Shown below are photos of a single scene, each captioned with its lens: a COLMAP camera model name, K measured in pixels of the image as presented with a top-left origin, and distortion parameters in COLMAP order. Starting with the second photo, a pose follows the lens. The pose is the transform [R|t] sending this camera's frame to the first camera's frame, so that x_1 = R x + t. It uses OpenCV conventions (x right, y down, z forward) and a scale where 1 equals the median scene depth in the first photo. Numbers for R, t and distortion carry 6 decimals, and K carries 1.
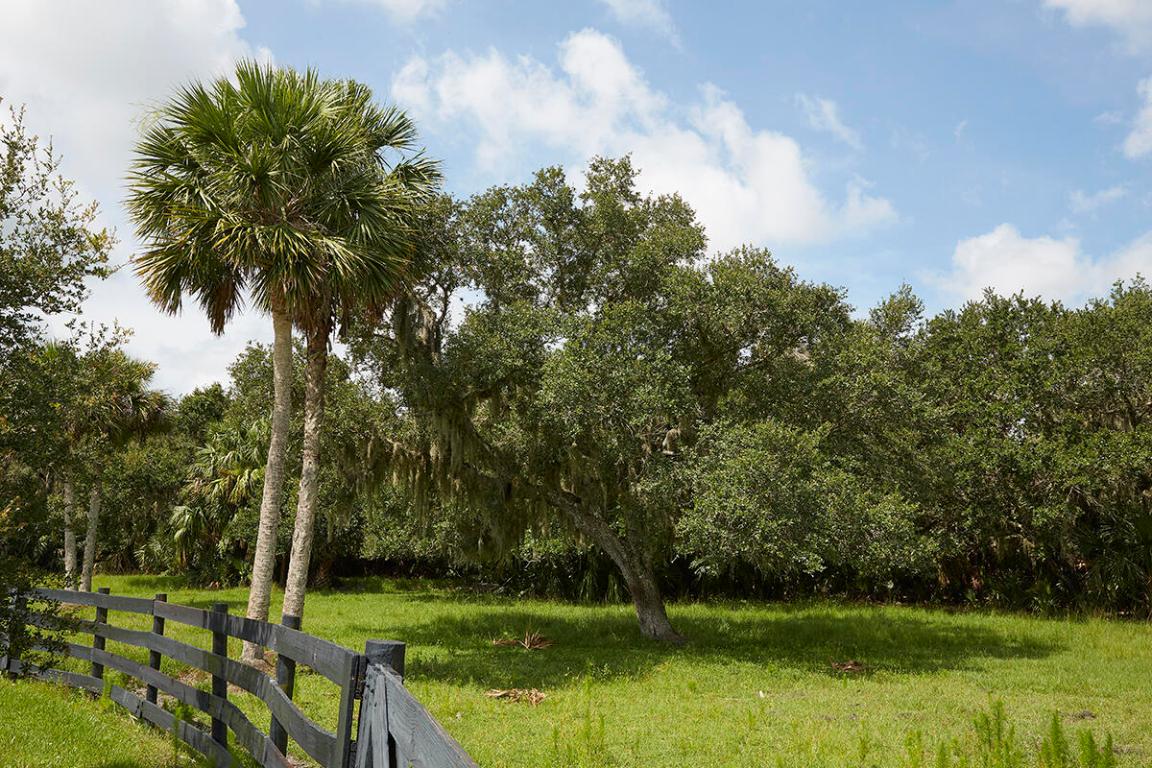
lens RADIAL K [[1029.0, 0, 575.6], [0, 1029.0, 383.3], [0, 0, 1]] dist [-0.017912, 0.014739]
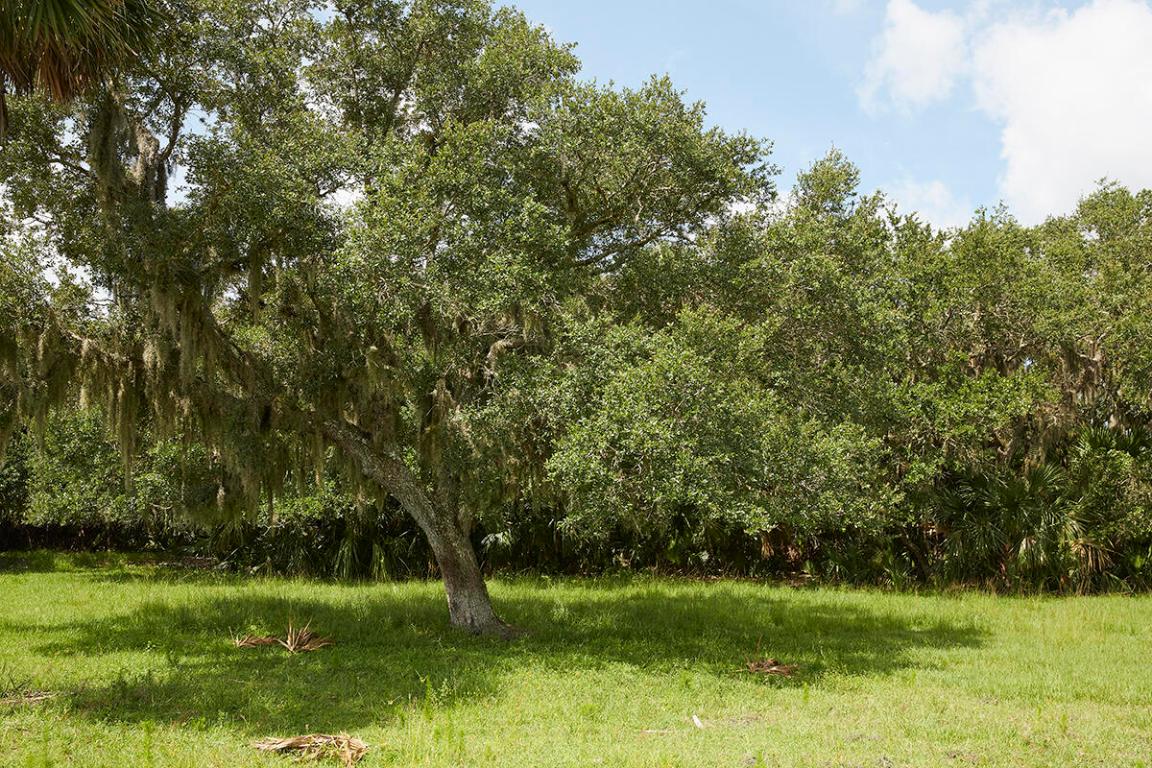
lens RADIAL K [[1117.6, 0, 574.2], [0, 1117.6, 382.8], [0, 0, 1]] dist [0.027520, 0.000000]
pose [[0.969570, 0.031913, 0.242724, -0.047447], [-0.040919, 0.998645, 0.032151, 0.049211], [-0.241369, -0.041104, 0.969563, 0.237423]]
